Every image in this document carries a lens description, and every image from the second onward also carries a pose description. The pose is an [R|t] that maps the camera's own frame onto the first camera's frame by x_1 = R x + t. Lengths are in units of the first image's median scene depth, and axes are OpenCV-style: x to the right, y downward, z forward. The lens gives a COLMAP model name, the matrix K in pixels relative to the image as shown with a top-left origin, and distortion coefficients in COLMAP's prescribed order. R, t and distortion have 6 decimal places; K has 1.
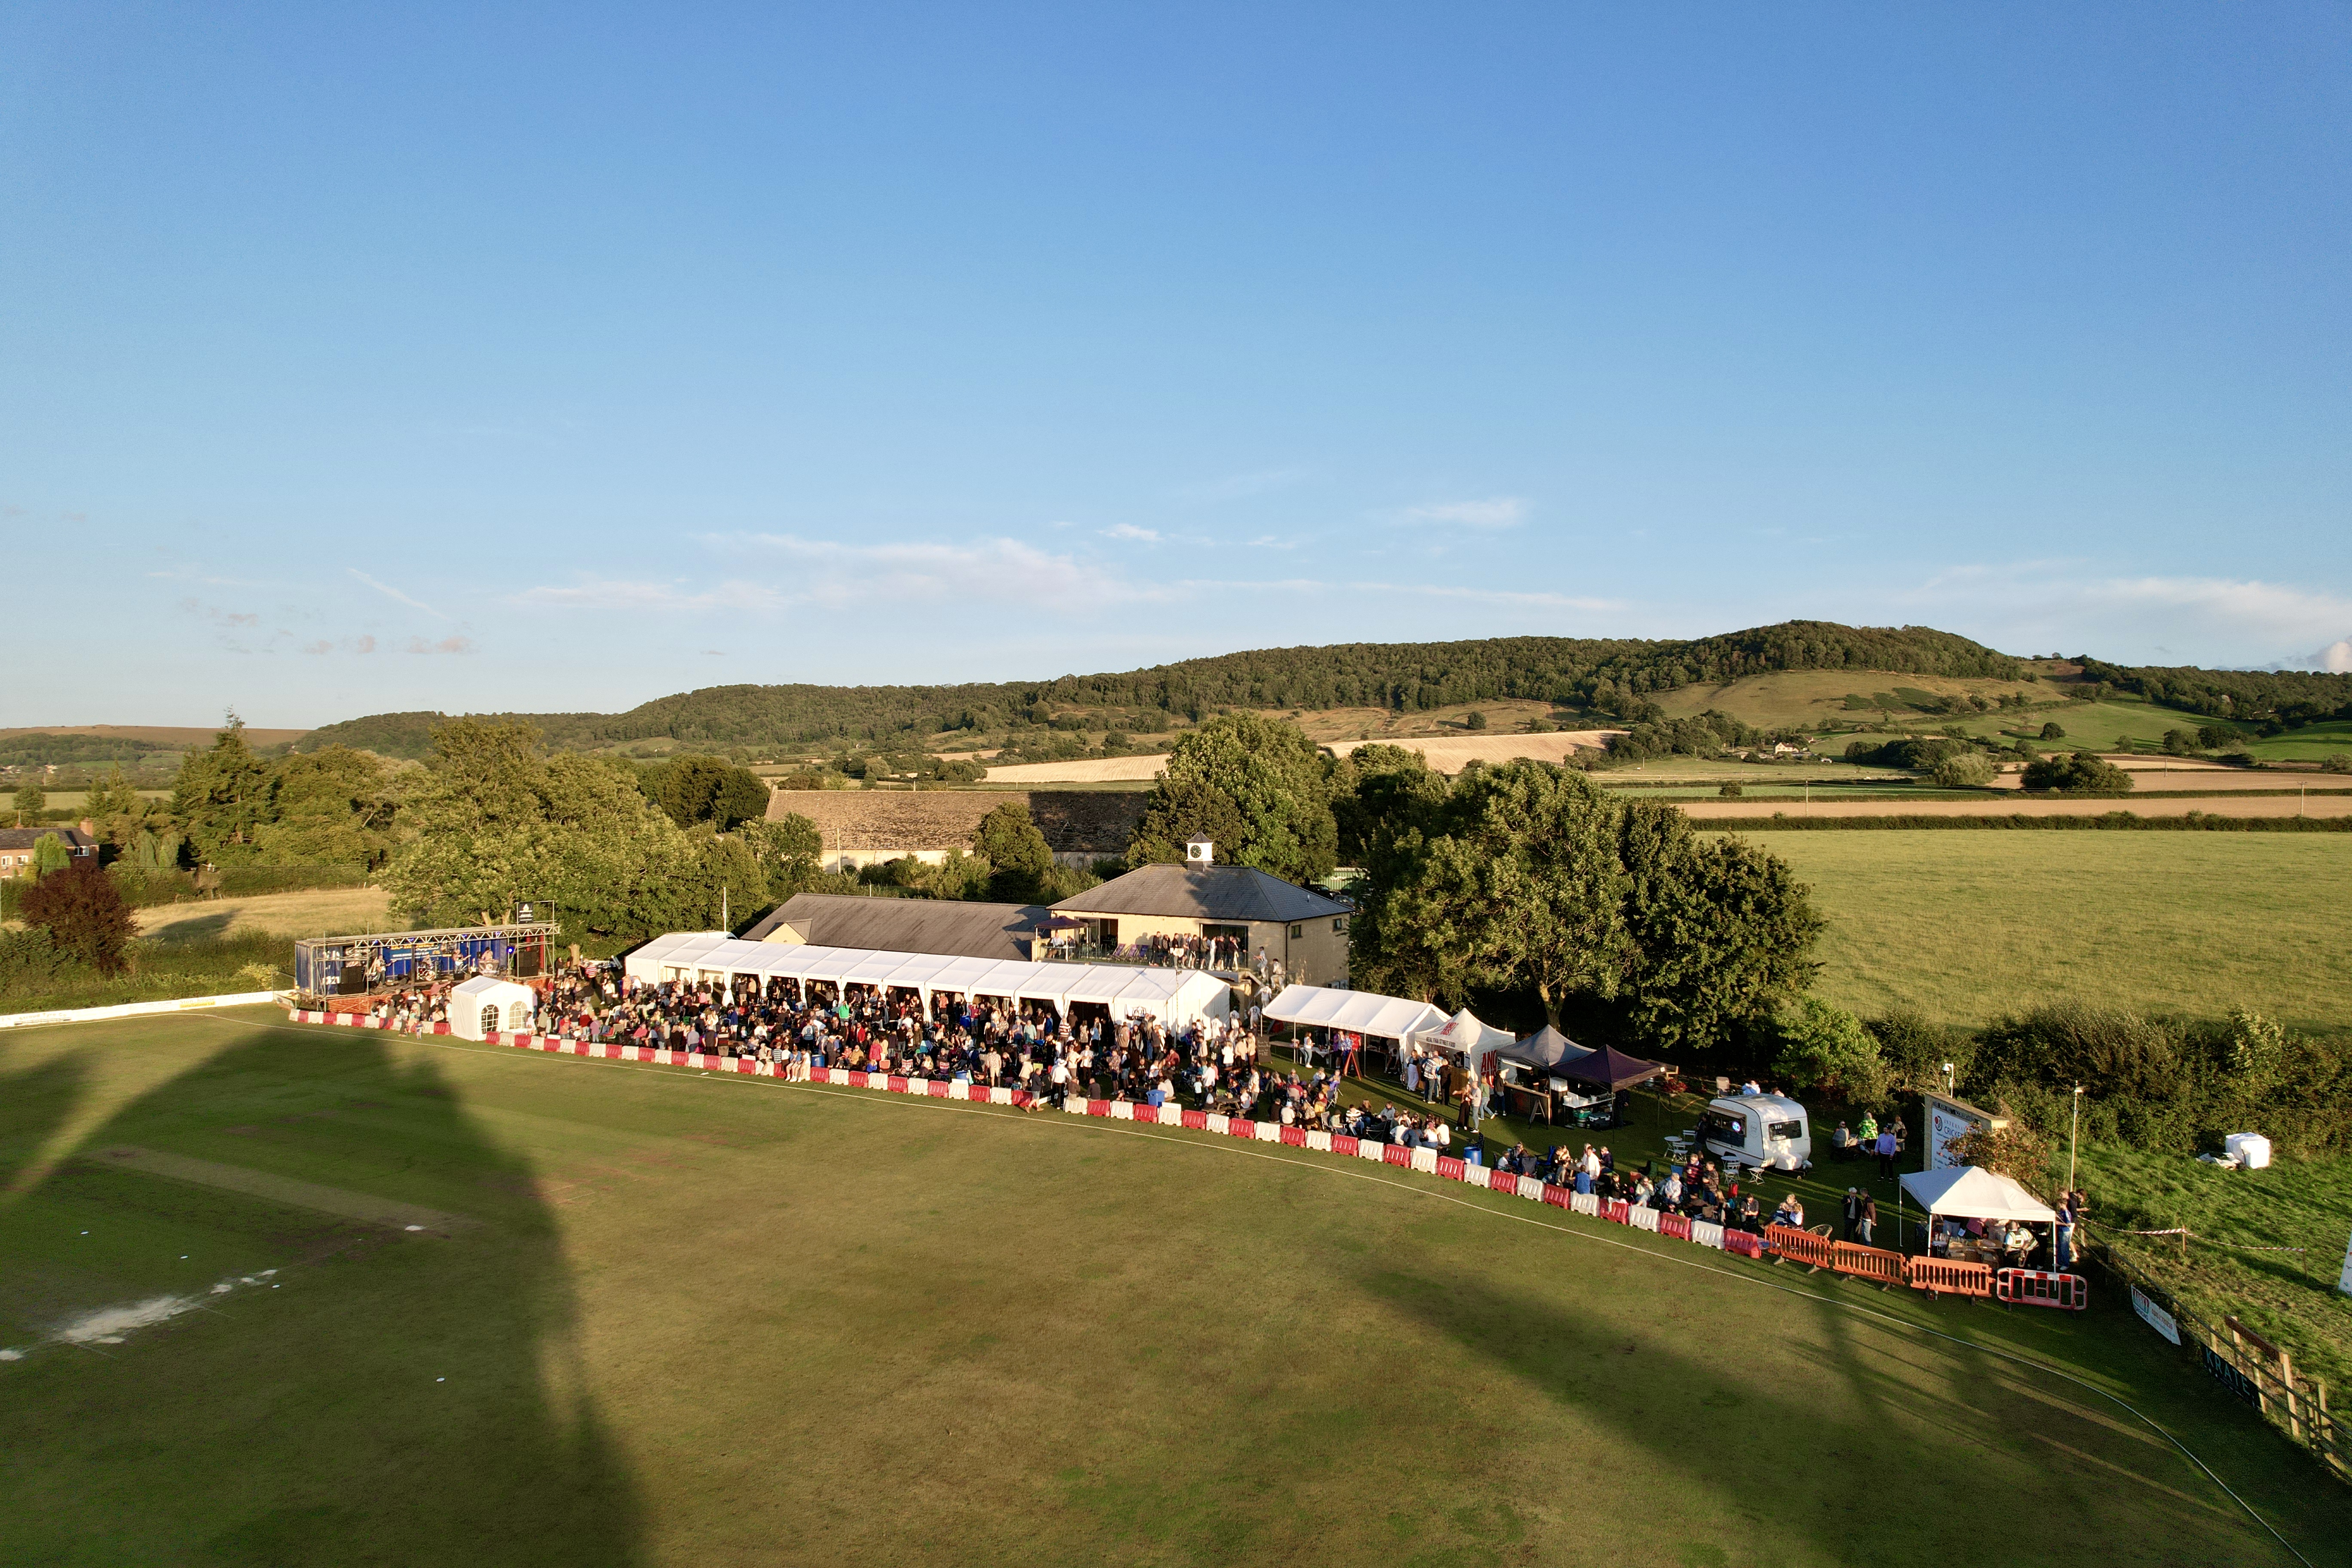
lens RADIAL K [[1439.8, 0, 1176.0], [0, 1439.8, 784.0], [0, 0, 1]] dist [-0.071035, 0.052512]
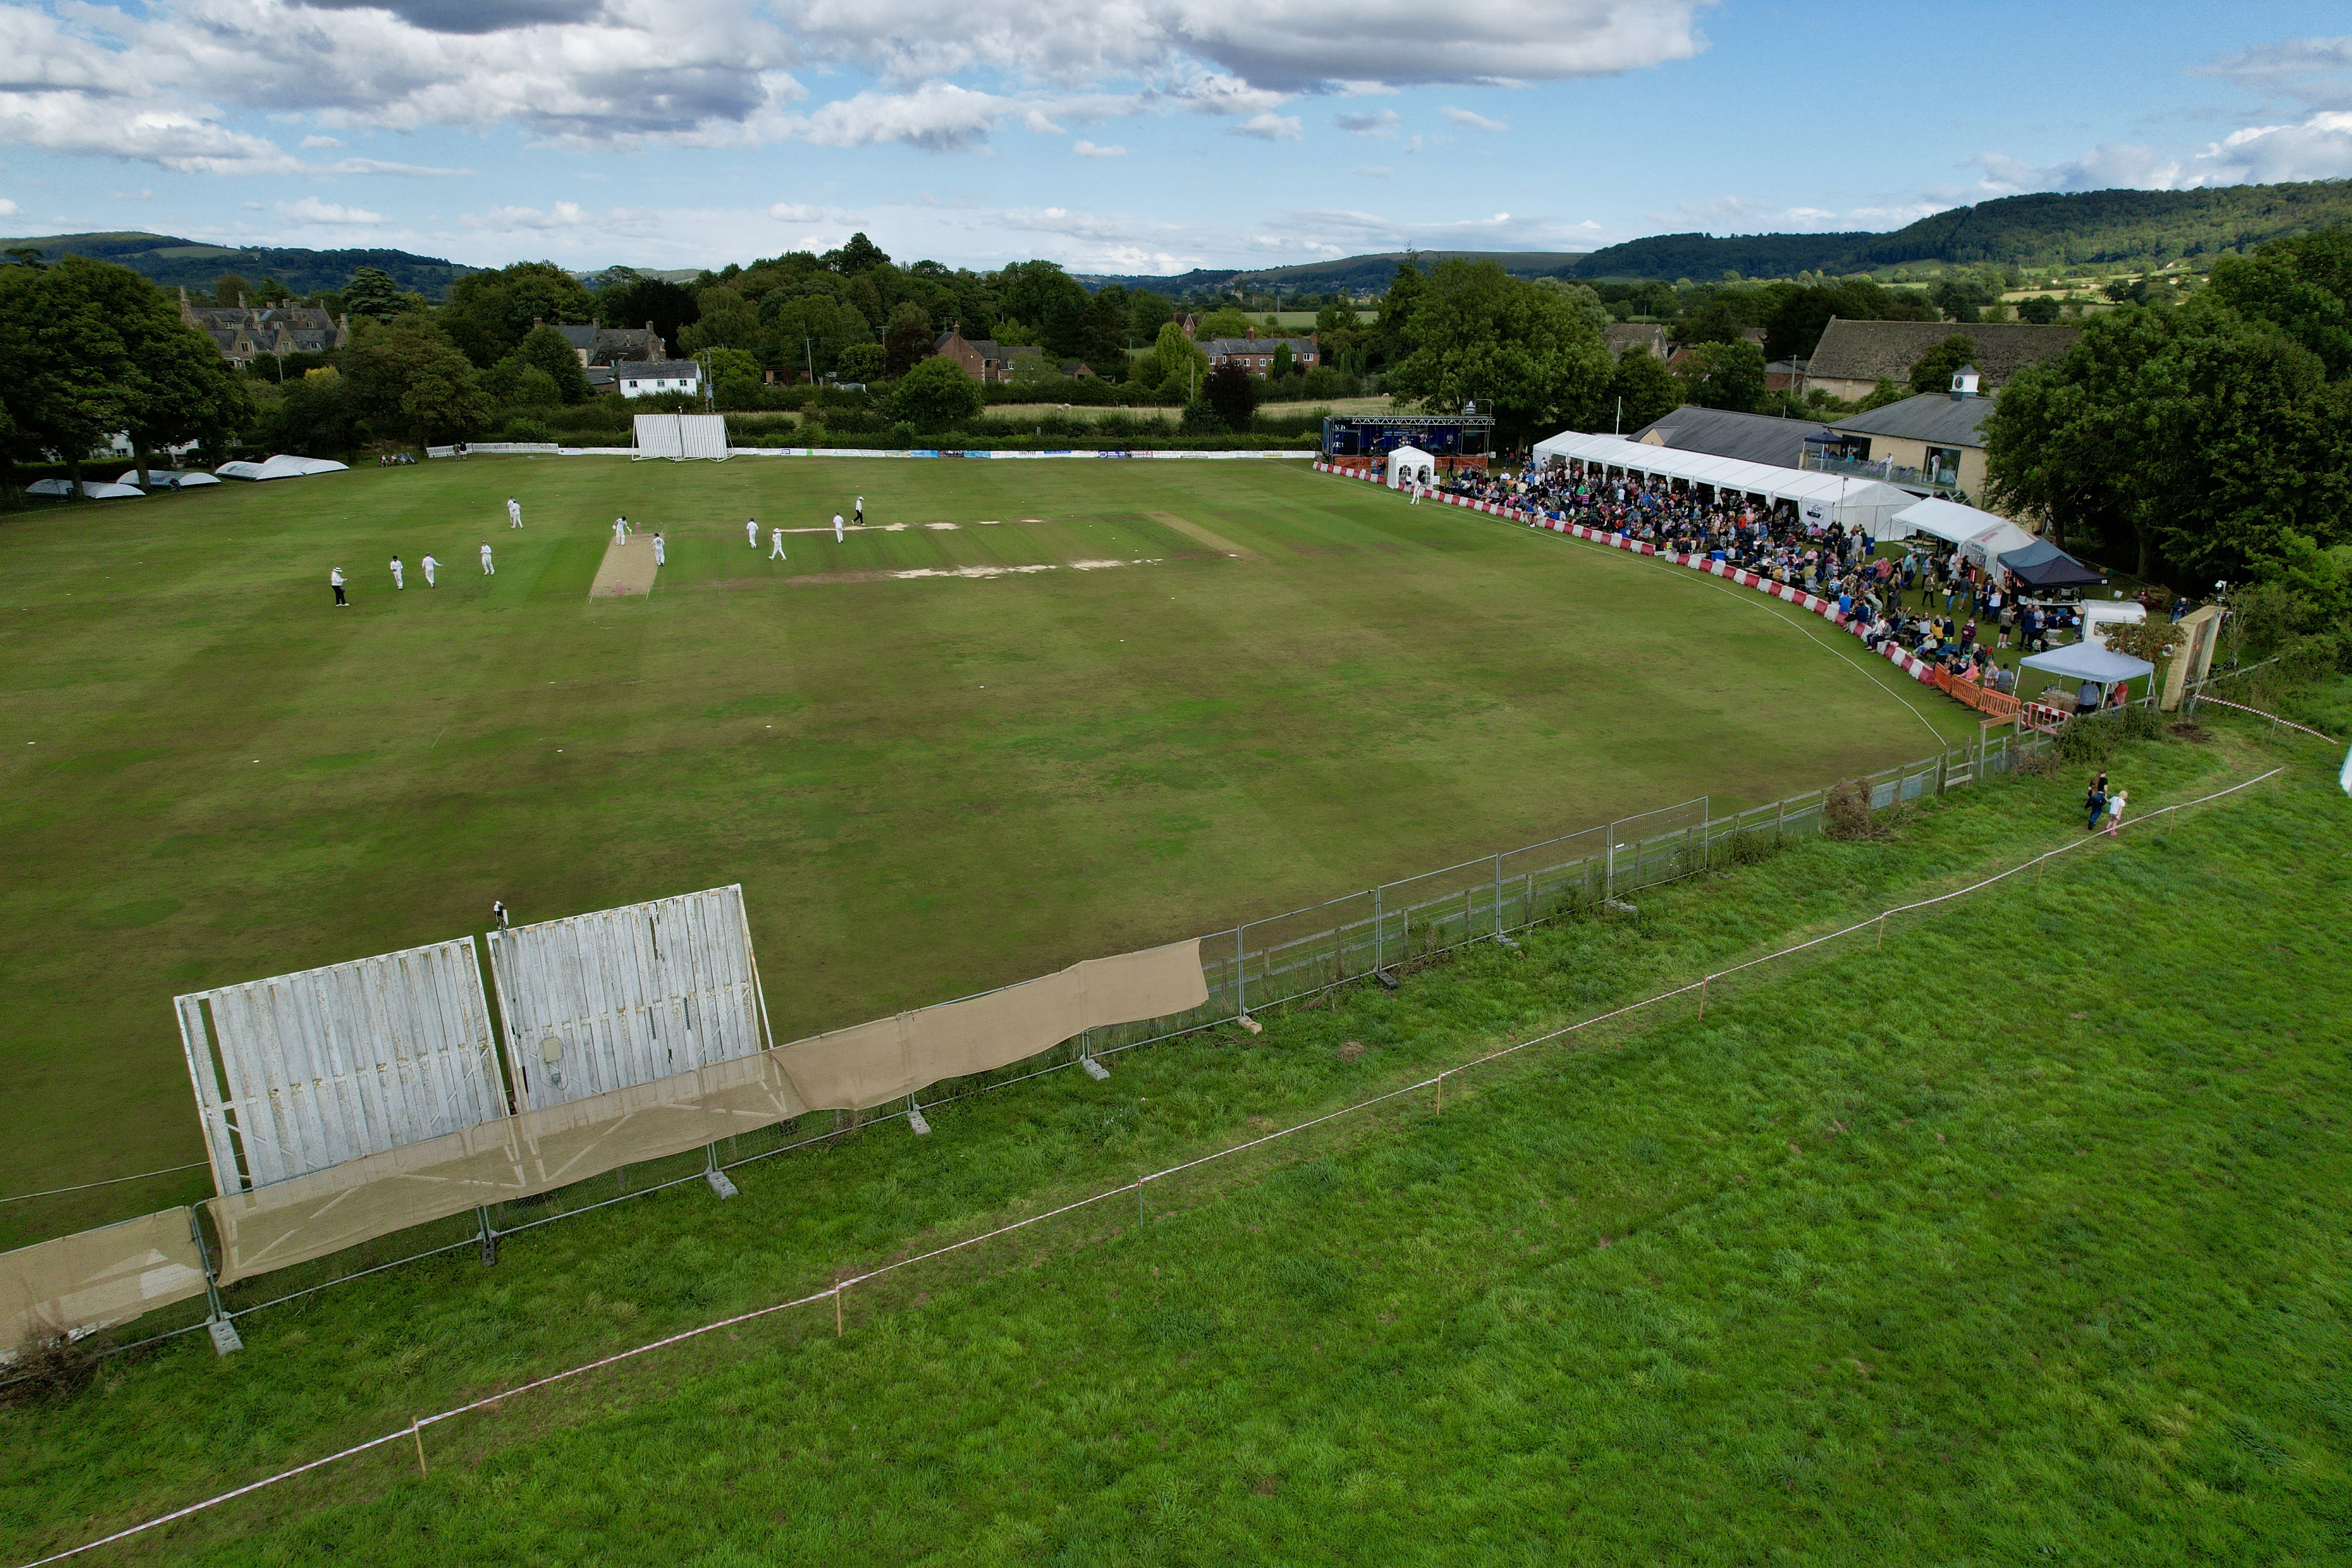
lens RADIAL K [[1439.8, 0, 1176.0], [0, 1439.8, 784.0], [0, 0, 1]] dist [-0.071035, 0.052512]
pose [[0.695017, 0.231112, -0.680836, 0.368038], [-0.003568, 0.948028, 0.318168, -0.000957], [0.718984, -0.218702, 0.659721, -0.182072]]
